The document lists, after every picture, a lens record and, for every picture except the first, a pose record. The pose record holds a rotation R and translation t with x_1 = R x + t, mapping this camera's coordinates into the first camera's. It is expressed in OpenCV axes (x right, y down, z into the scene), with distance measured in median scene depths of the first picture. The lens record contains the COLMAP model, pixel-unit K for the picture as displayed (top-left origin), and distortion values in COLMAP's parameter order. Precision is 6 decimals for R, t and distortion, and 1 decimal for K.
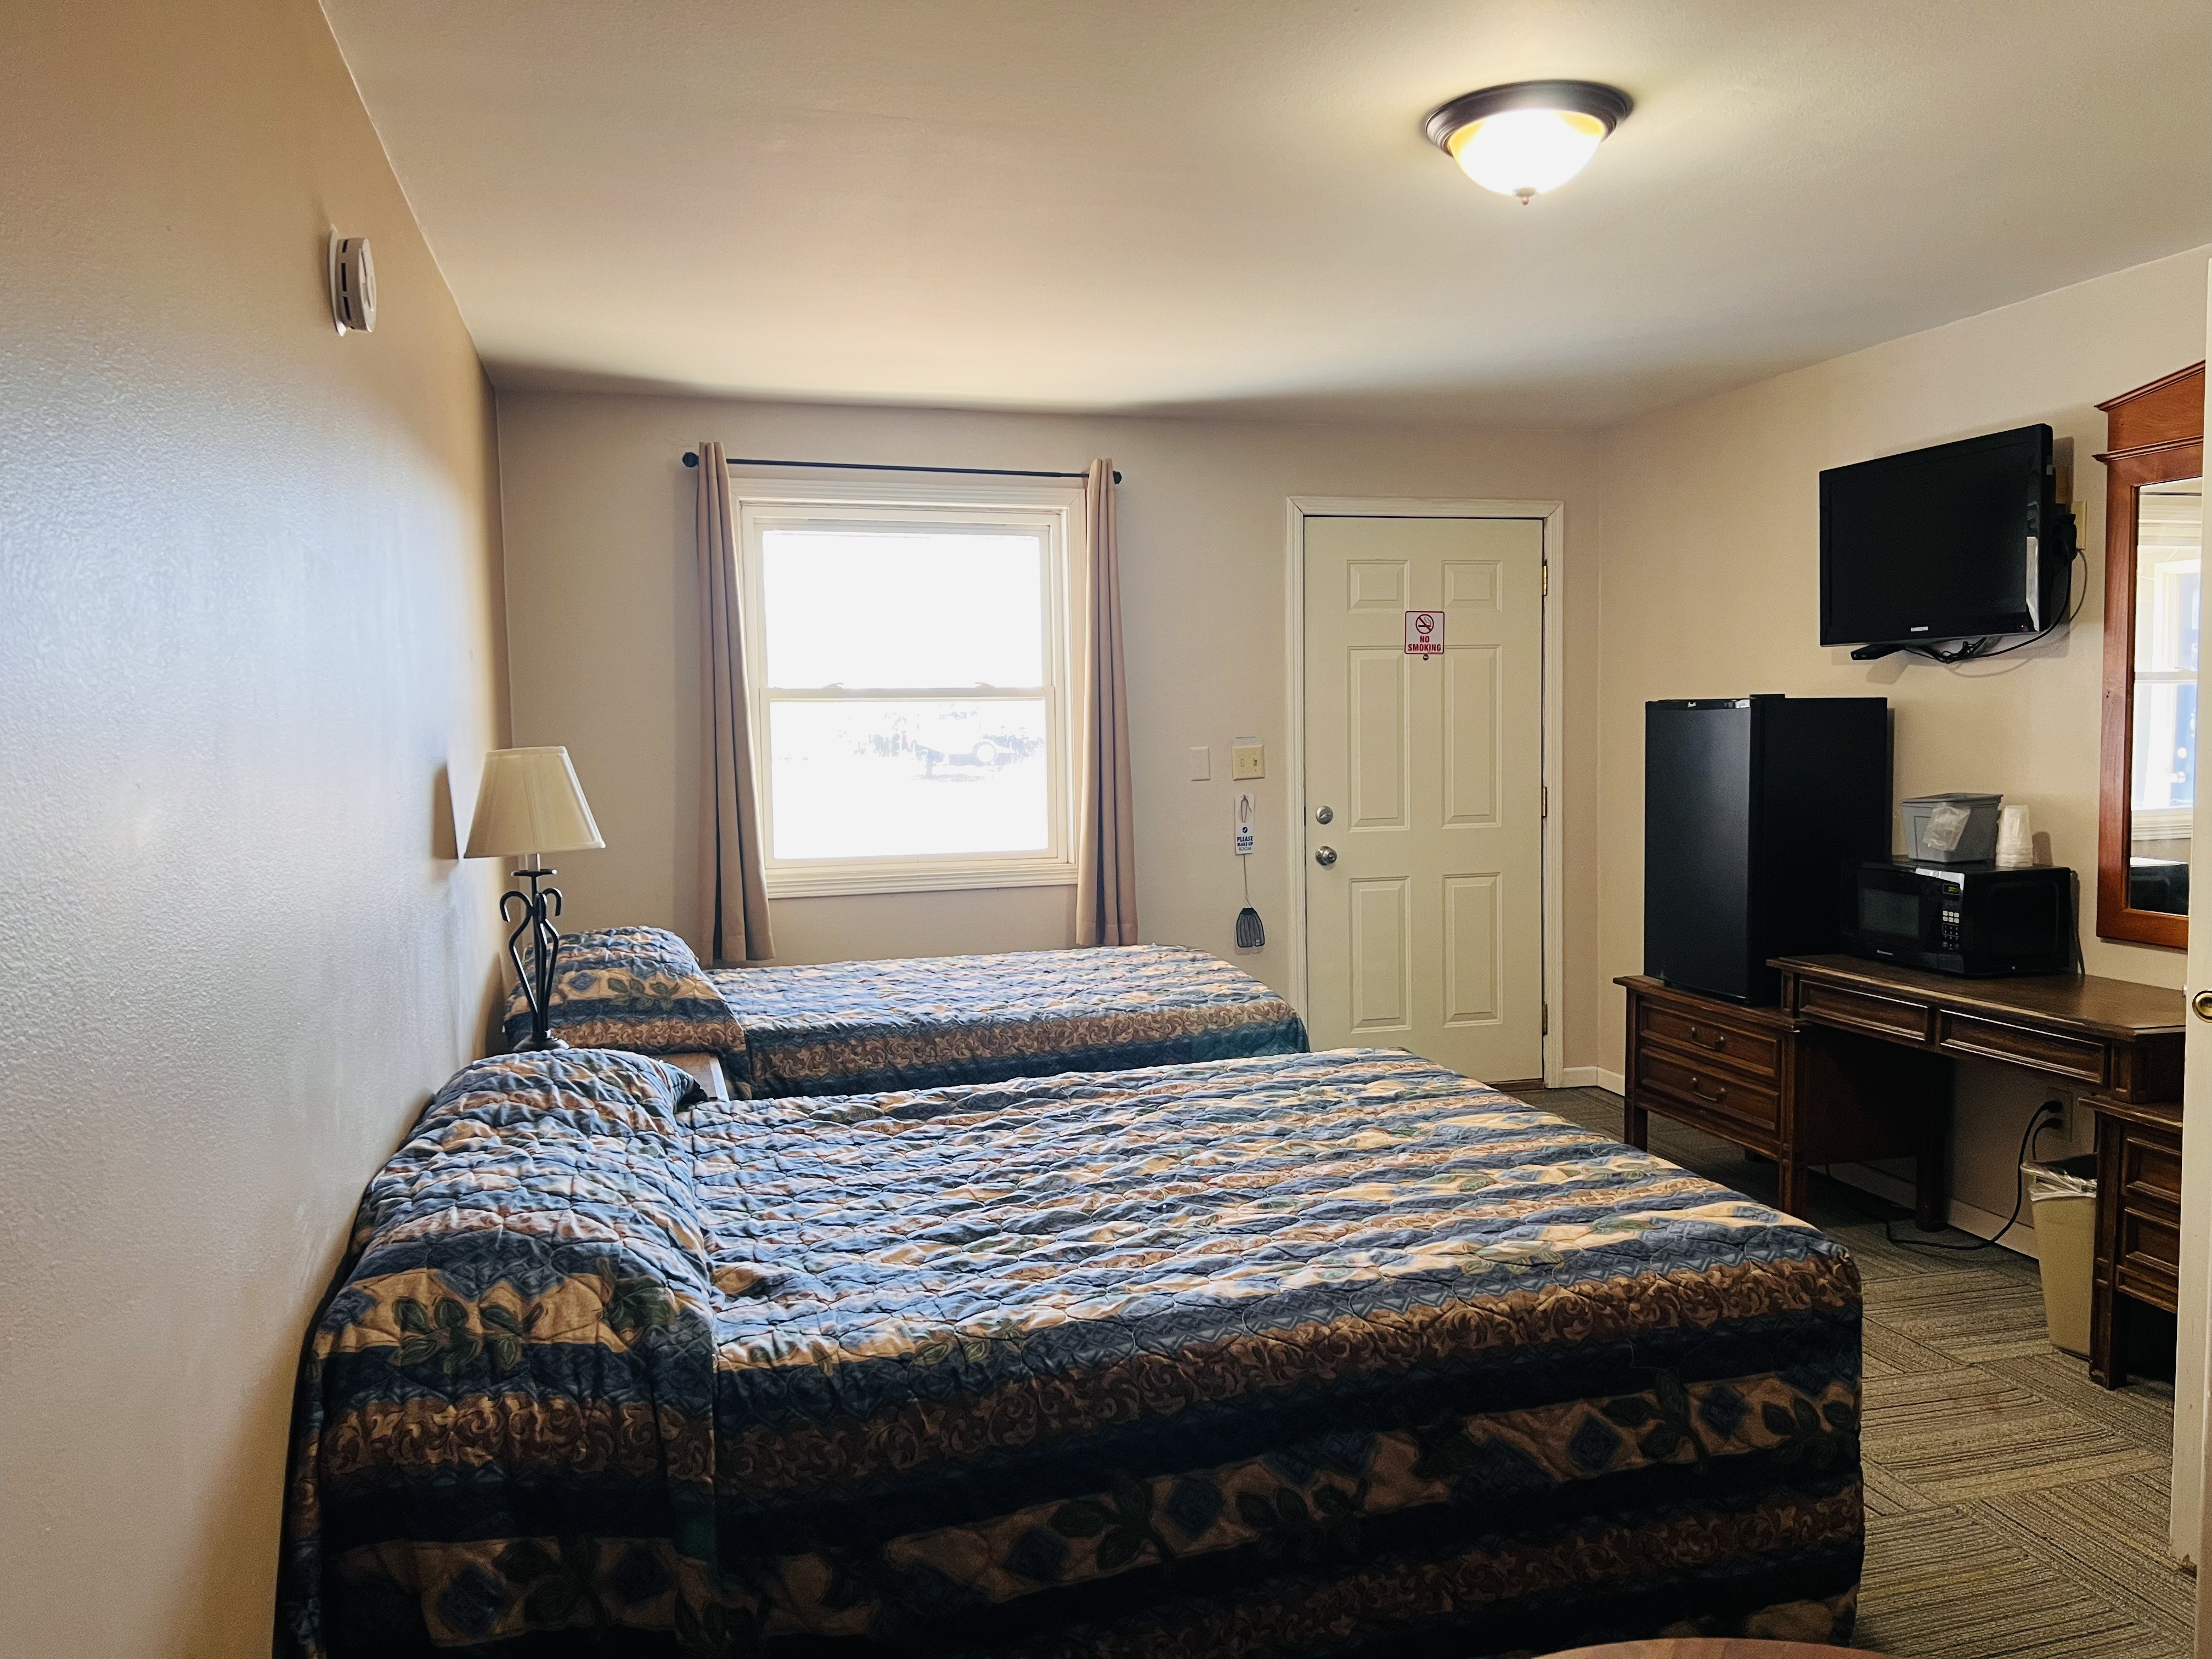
lens RADIAL K [[1631.9, 0, 1106.0], [0, 1631.9, 830.2], [0, 0, 1]] dist [0.049579, -0.056313]
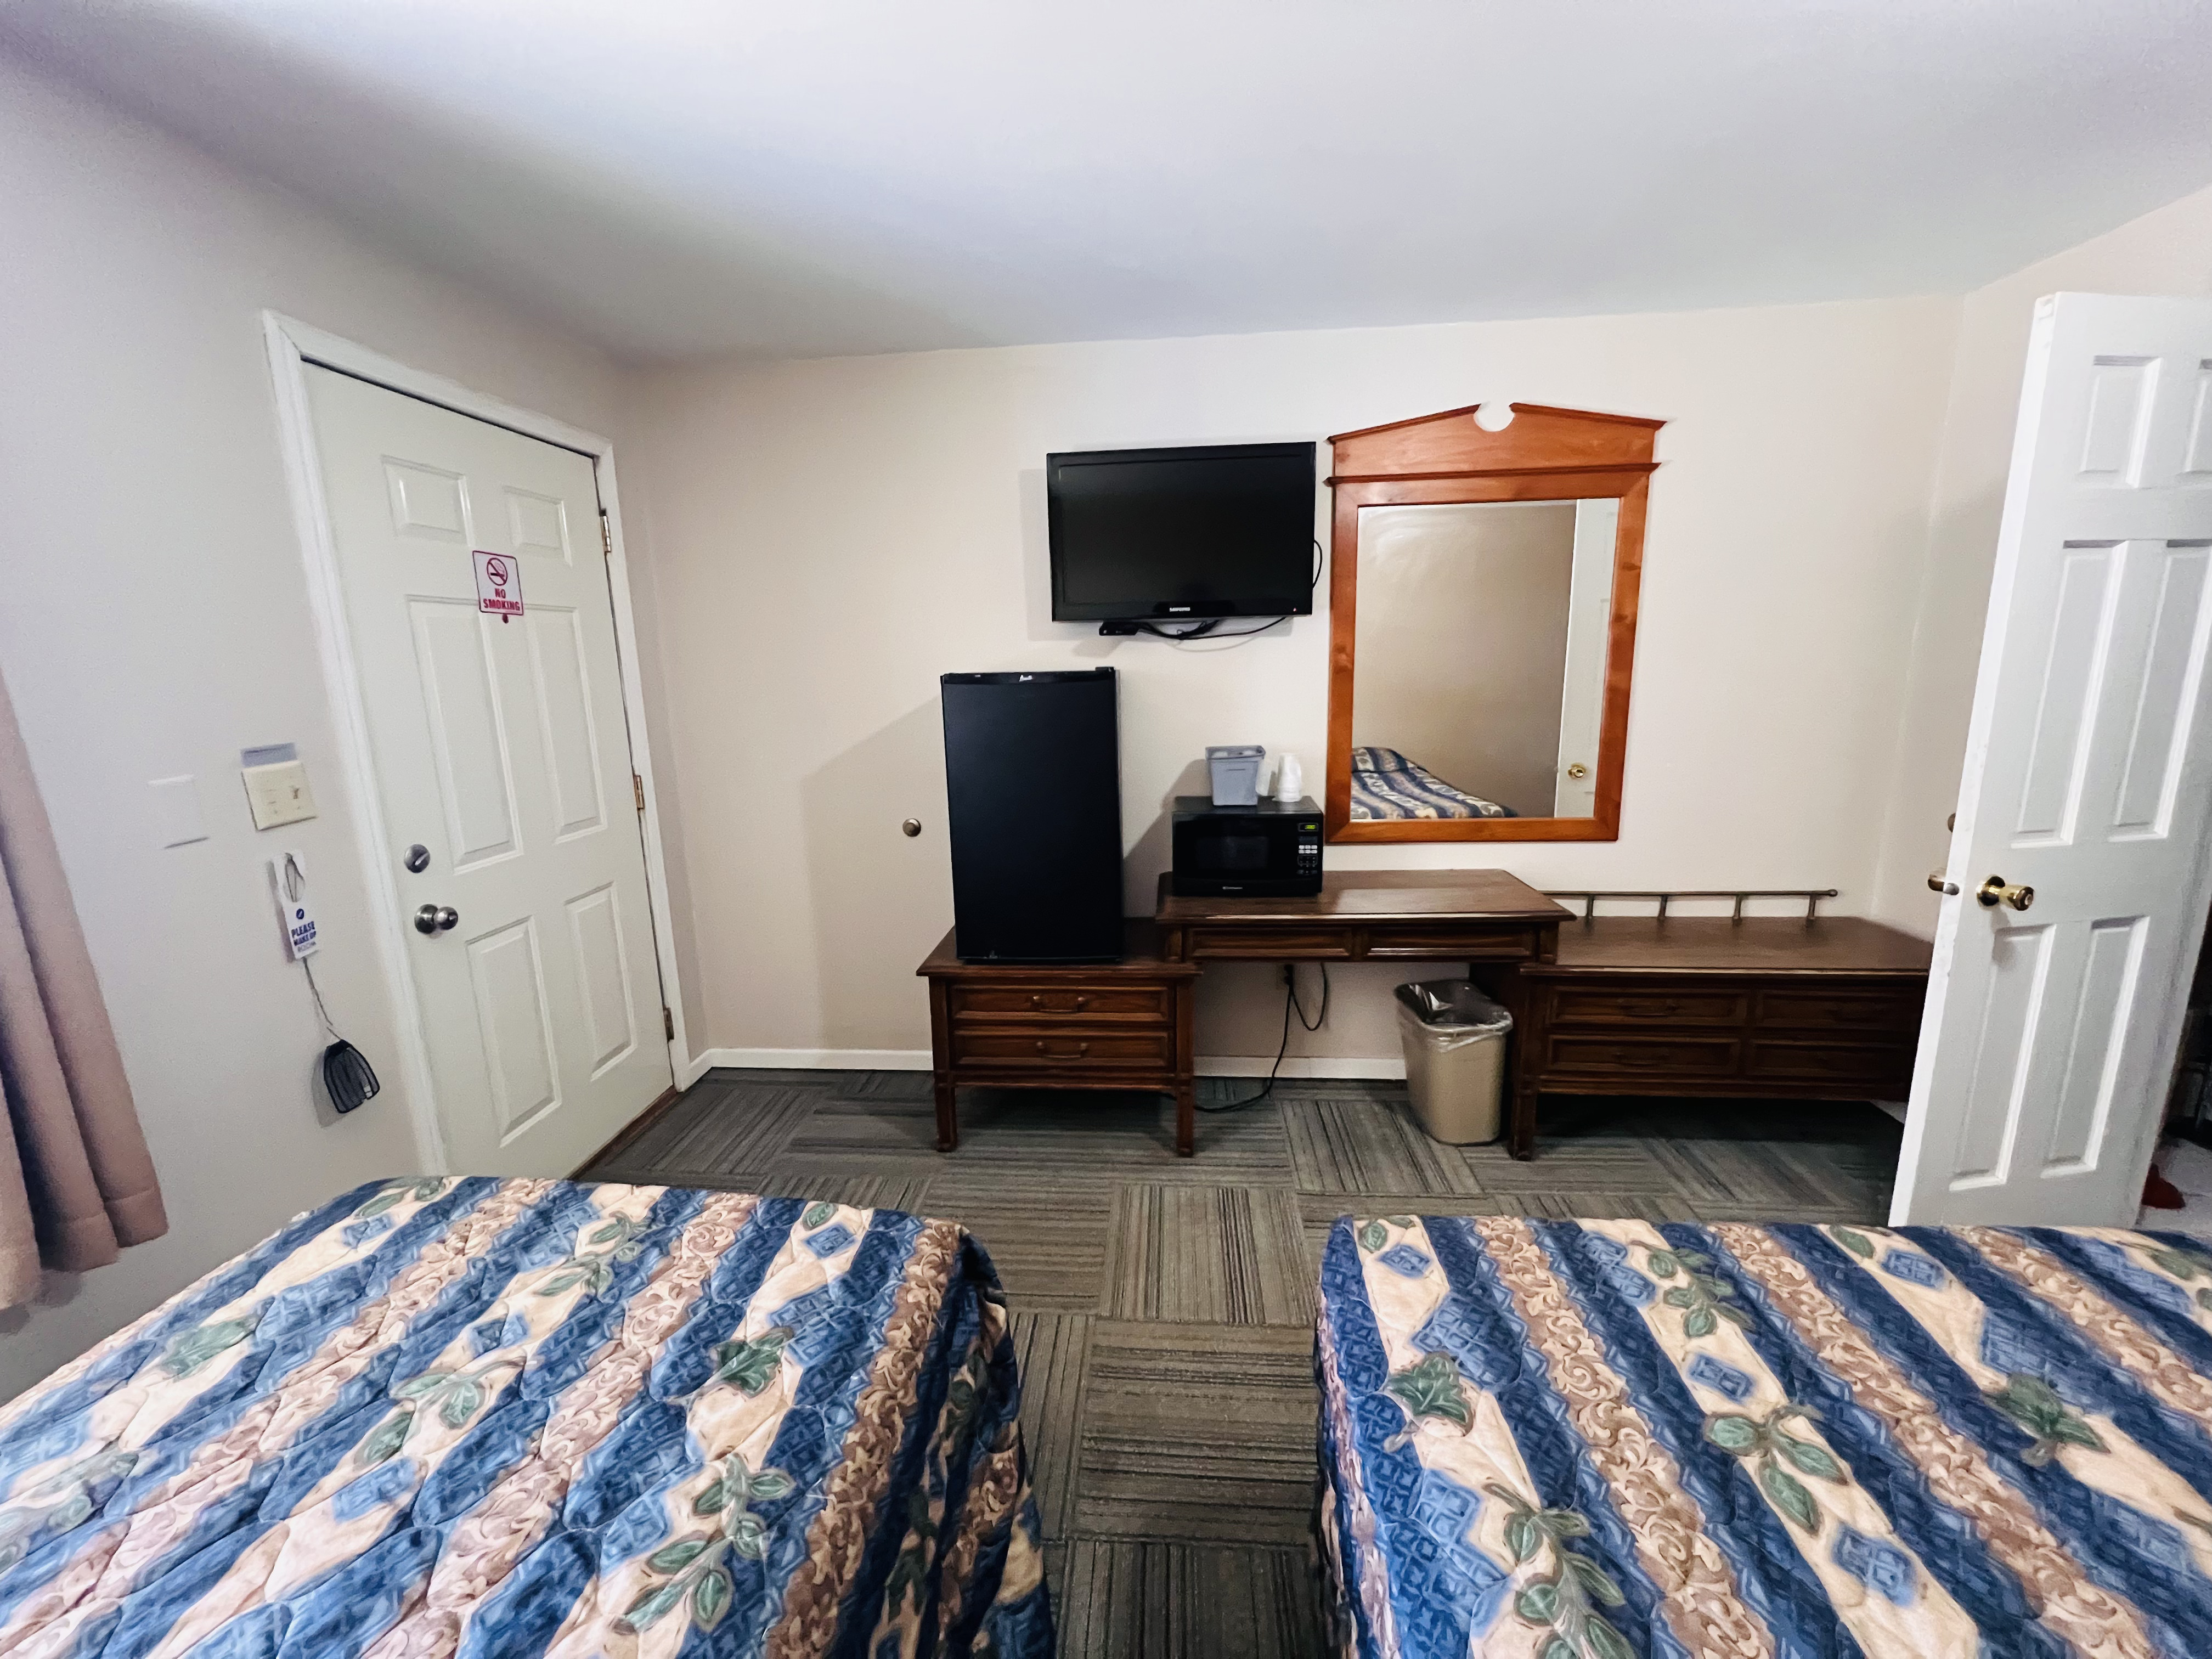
lens RADIAL K [[881.9, 0, 1111.7], [0, 881.9, 827.7], [0, 0, 1]] dist [0.001232, -0.000763]
pose [[0.331584, -0.171817, 0.927648, -0.098399], [0.082536, 0.984789, 0.152899, -0.052540], [-0.939808, 0.025865, 0.340722, 0.624415]]
